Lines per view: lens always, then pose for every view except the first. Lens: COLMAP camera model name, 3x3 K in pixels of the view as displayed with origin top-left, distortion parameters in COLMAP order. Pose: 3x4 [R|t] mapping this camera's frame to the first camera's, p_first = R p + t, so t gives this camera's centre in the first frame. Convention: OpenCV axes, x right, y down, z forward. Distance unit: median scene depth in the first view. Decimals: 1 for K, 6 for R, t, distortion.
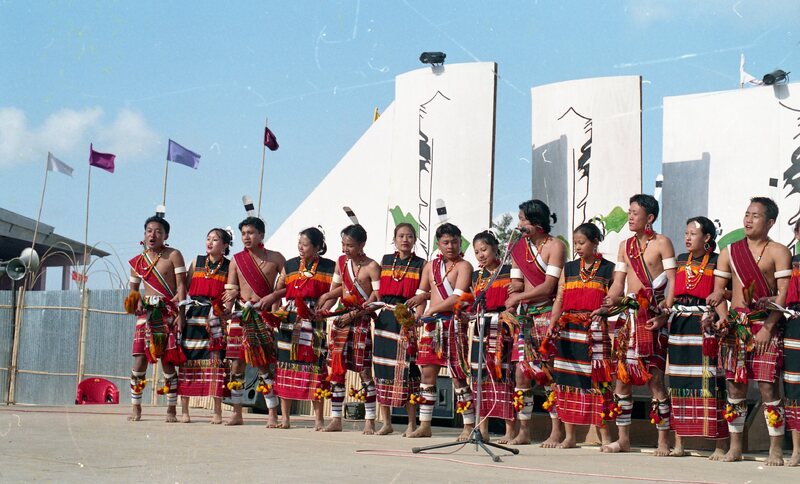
lens RADIAL K [[1160.2, 0, 375.5], [0, 1160.2, 243.2], [0, 0, 1]] dist [0.016428, -0.669556]
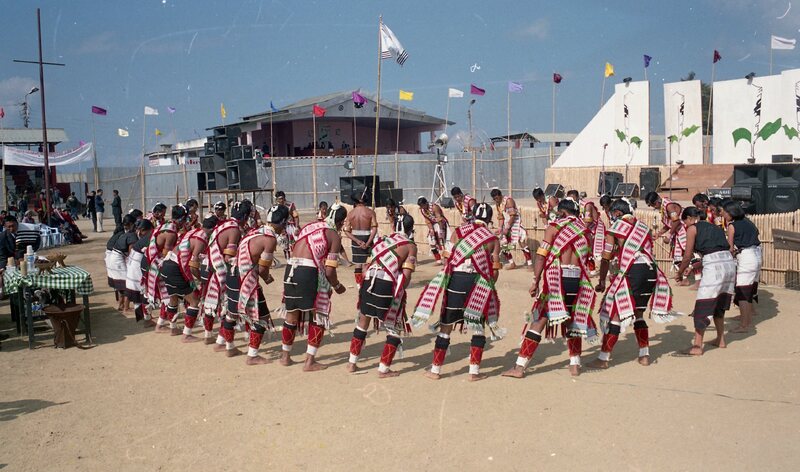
lens RADIAL K [[789.0, 0, 370.5], [0, 789.0, 235.3], [0, 0, 1]] dist [-0.068925, 0.017361]
pose [[0.955190, -0.042810, -0.292882, -0.011132], [0.093936, 0.982178, 0.162793, -0.153467], [0.280693, -0.183010, 0.942188, -1.163693]]
